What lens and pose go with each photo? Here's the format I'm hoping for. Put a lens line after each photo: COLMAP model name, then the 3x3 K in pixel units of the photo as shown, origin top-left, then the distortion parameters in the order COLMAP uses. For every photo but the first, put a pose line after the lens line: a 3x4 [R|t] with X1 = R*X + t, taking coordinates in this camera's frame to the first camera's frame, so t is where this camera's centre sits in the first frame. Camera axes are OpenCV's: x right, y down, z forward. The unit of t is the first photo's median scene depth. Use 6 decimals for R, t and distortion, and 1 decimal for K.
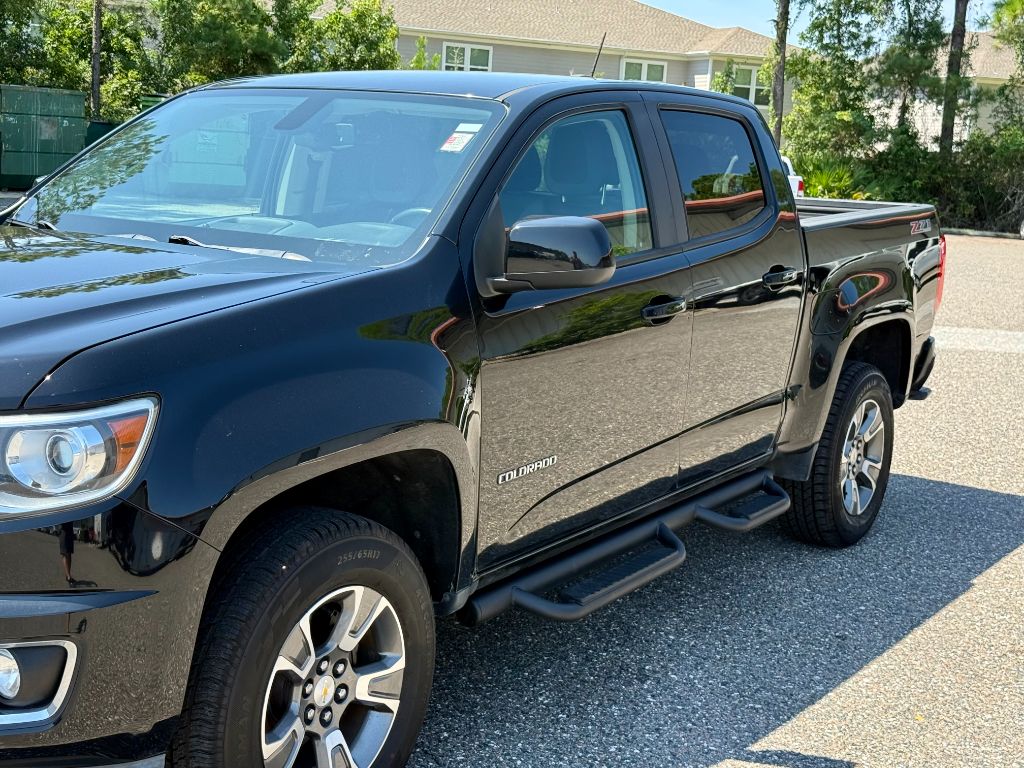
lens RADIAL K [[1333.5, 0, 512.0], [0, 1333.5, 384.0], [0, 0, 1]] dist [0.083393, -0.025864]
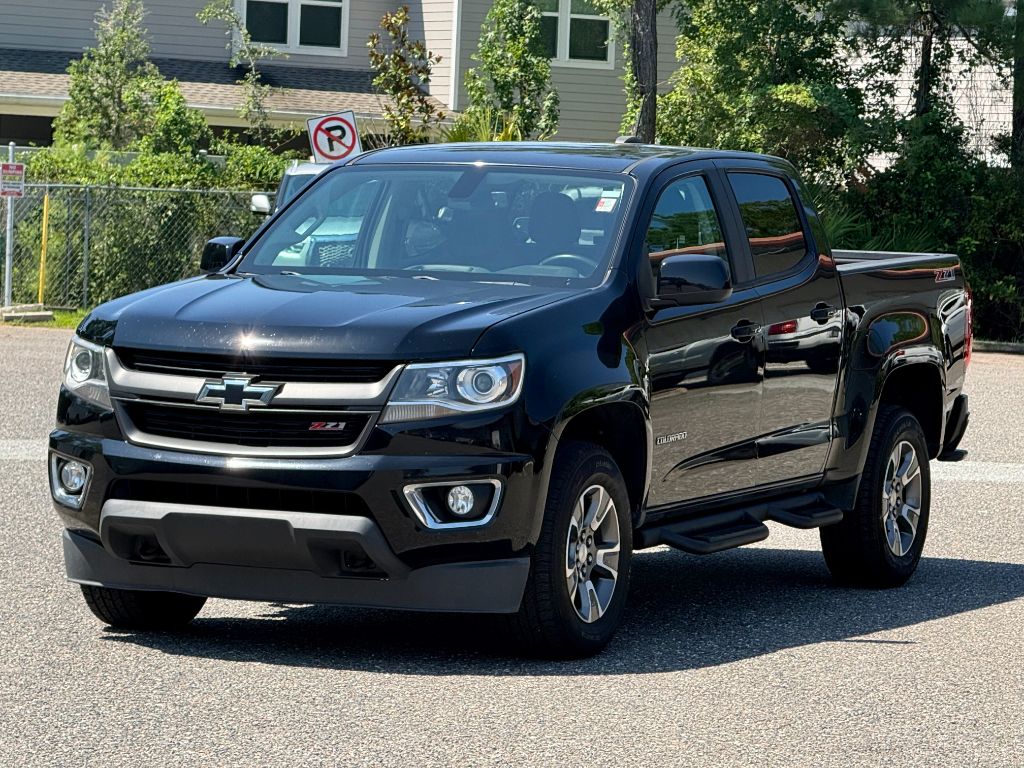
lens RADIAL K [[4192.1, 0, 429.0], [0, 4192.1, 384.1], [0, 0, 1]] dist [0.239266, -4.543379]
pose [[0.987244, -0.024059, 0.157387, -0.583162], [0.042770, 0.992258, -0.116597, 0.320256], [-0.153363, 0.121841, 0.980630, -2.048854]]
